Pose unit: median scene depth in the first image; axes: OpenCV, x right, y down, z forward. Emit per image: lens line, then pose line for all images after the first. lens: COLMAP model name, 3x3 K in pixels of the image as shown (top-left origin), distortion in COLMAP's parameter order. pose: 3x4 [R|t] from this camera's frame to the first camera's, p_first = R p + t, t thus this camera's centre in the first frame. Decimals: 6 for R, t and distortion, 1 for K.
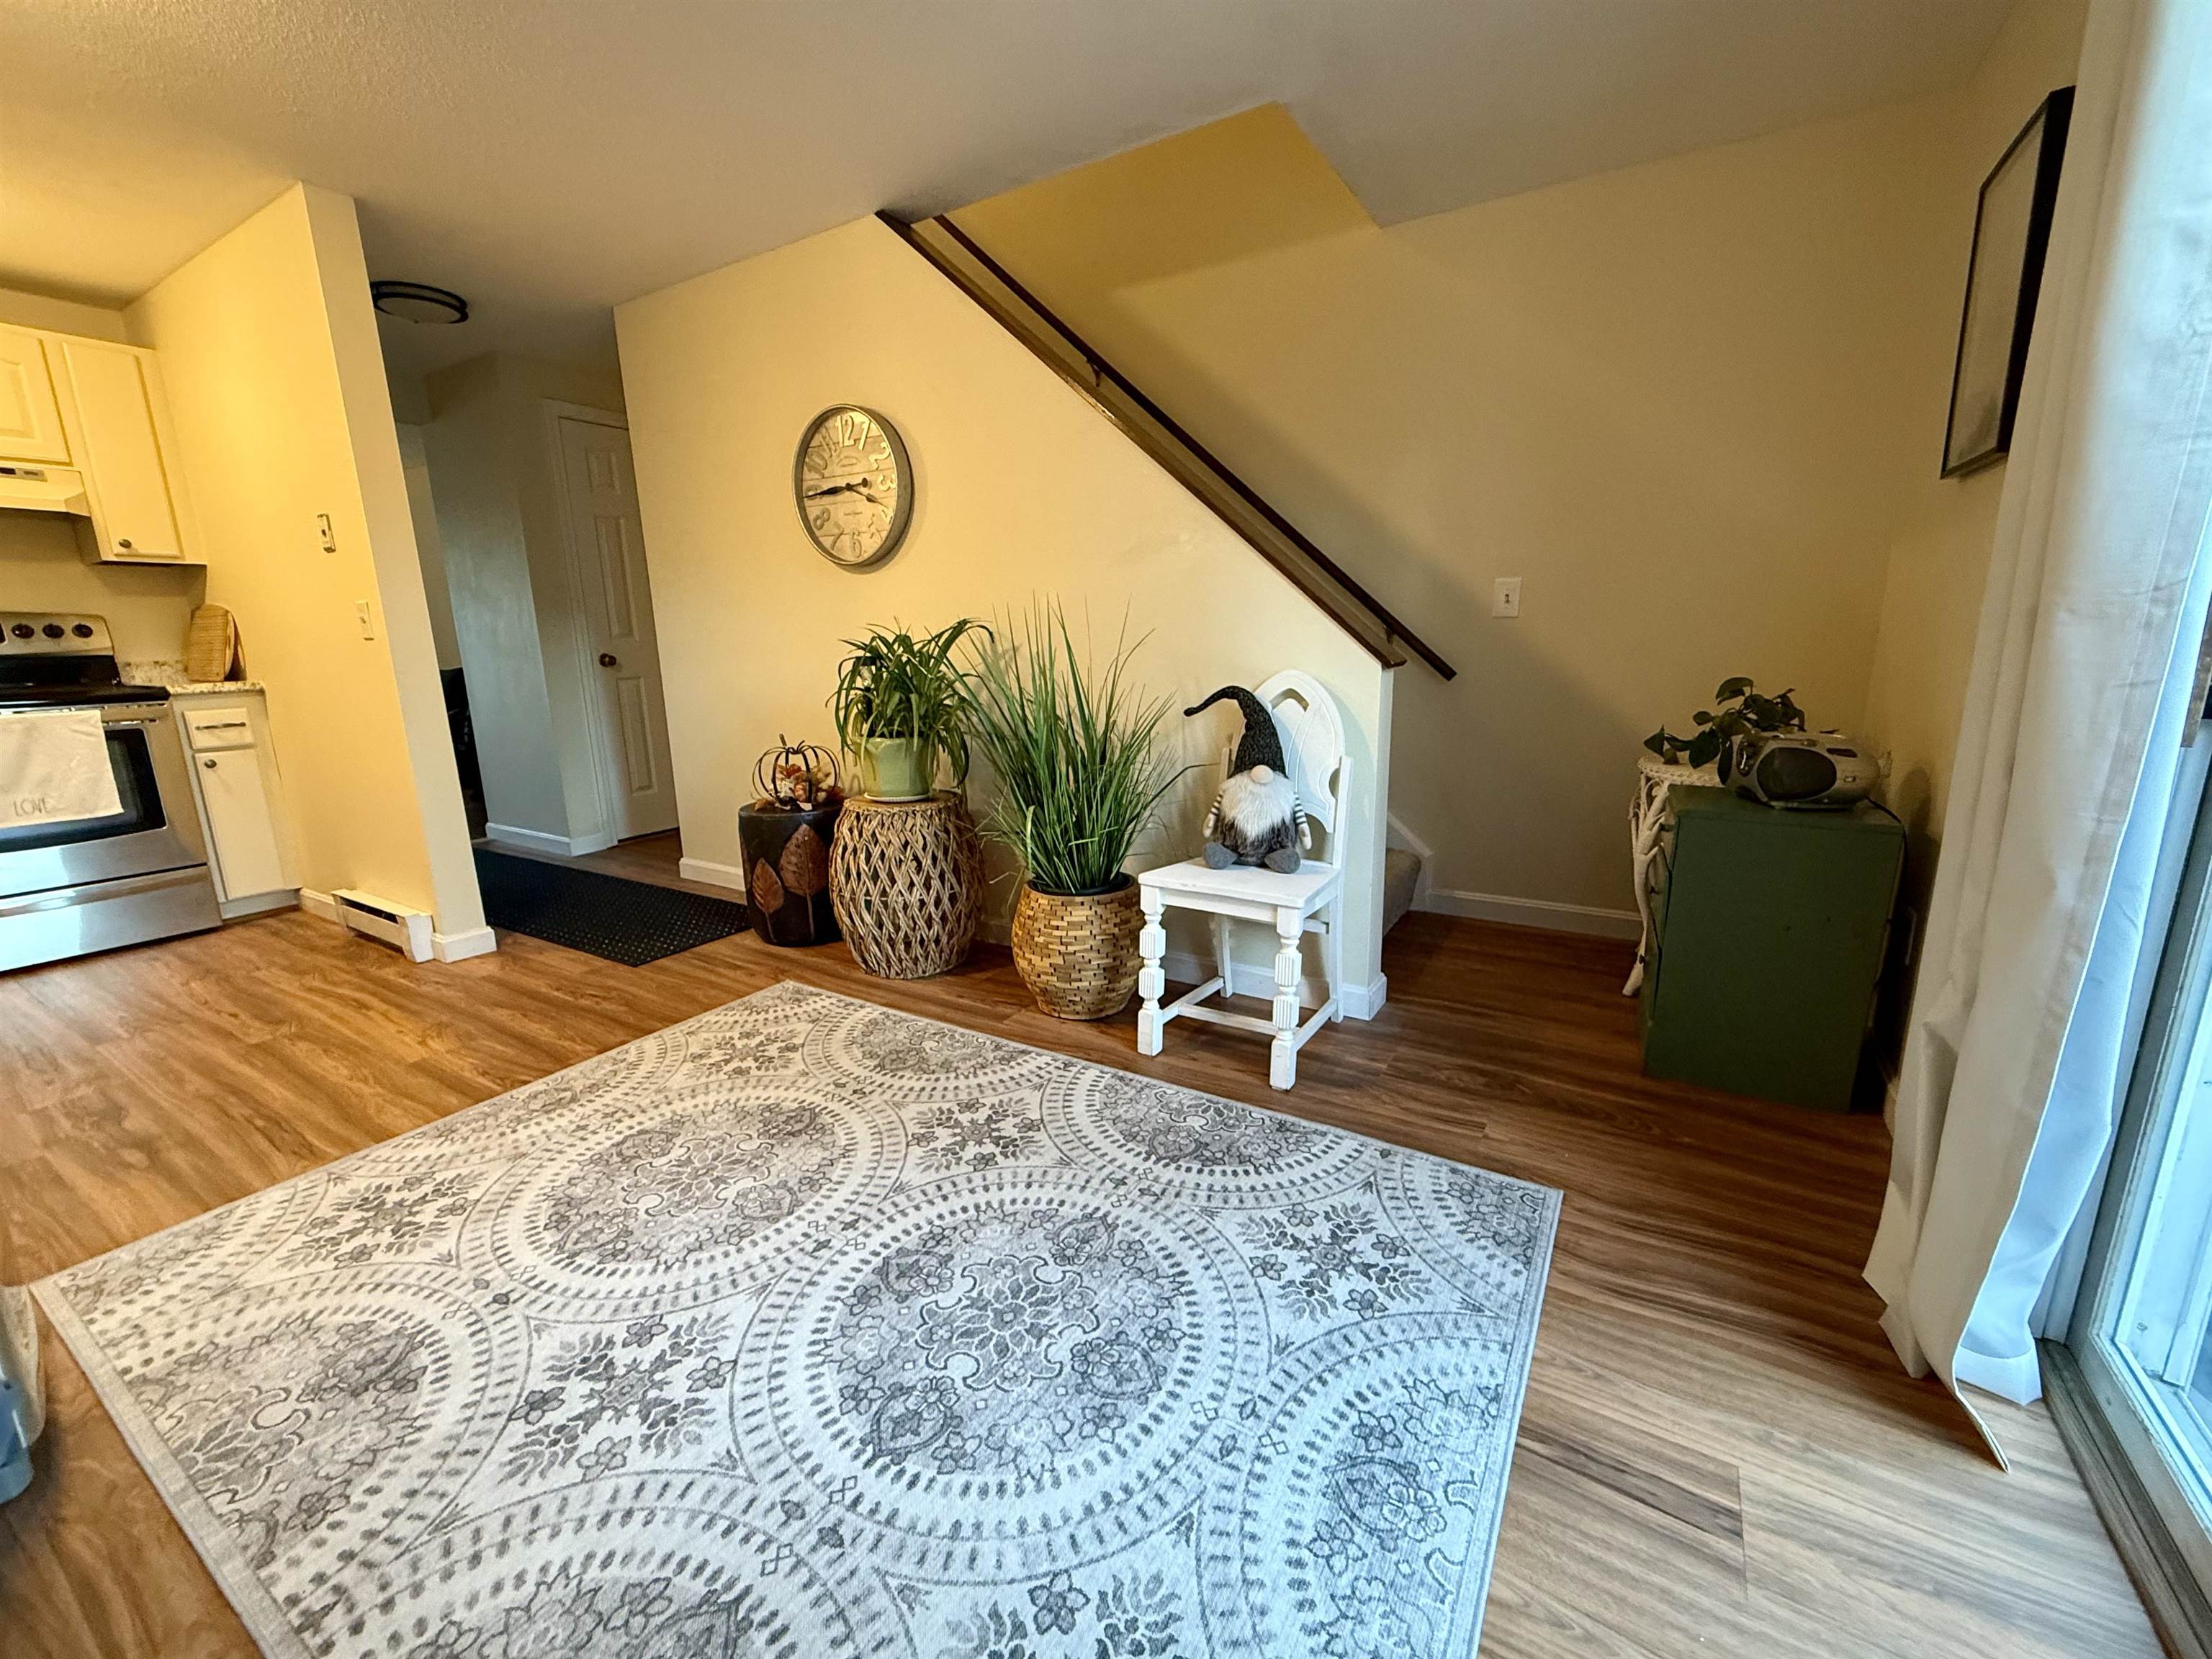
lens RADIAL K [[895.3, 0, 1105.3], [0, 895.3, 828.5], [0, 0, 1]] dist [0.000022, -0.000137]
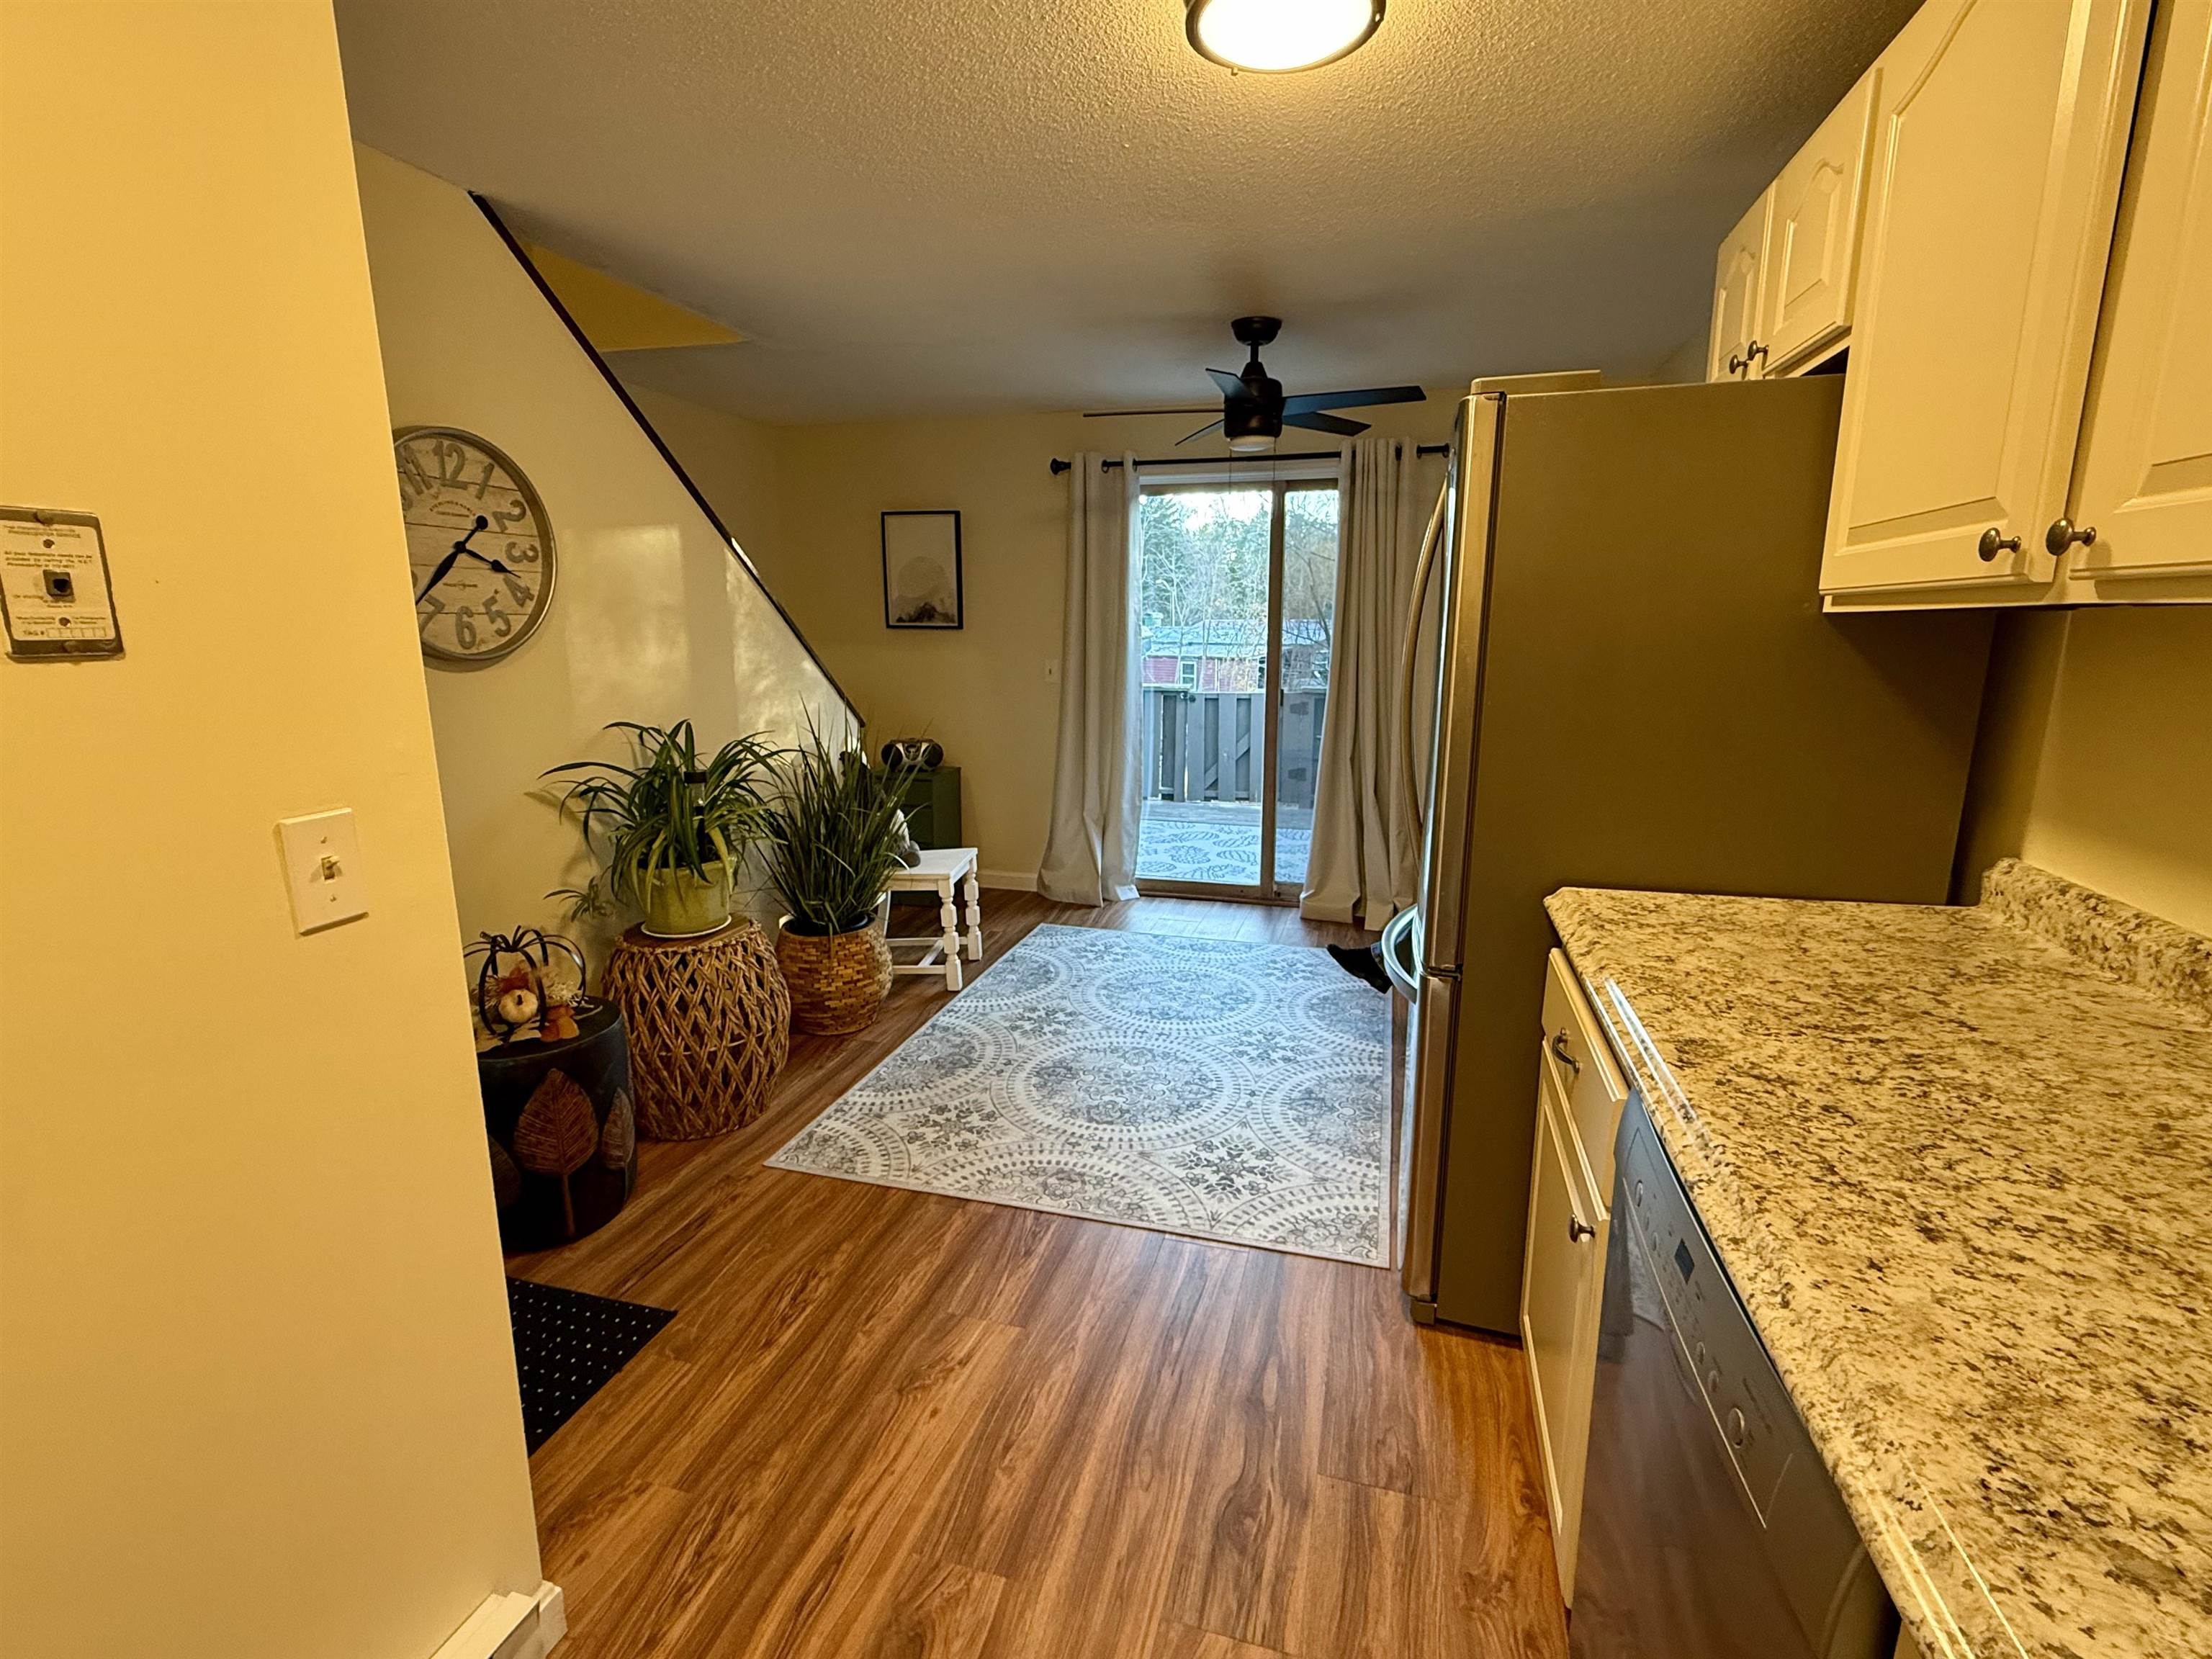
lens RADIAL K [[1012.3, 0, 1106.0], [0, 1012.3, 829.5], [0, 0, 1]] dist [0.000620, 0.000153]
pose [[-0.274529, -0.177170, 0.945116, -1.684978], [0.212200, 0.947486, 0.239253, -0.370324], [-0.937873, 0.266235, -0.222517, 1.101135]]
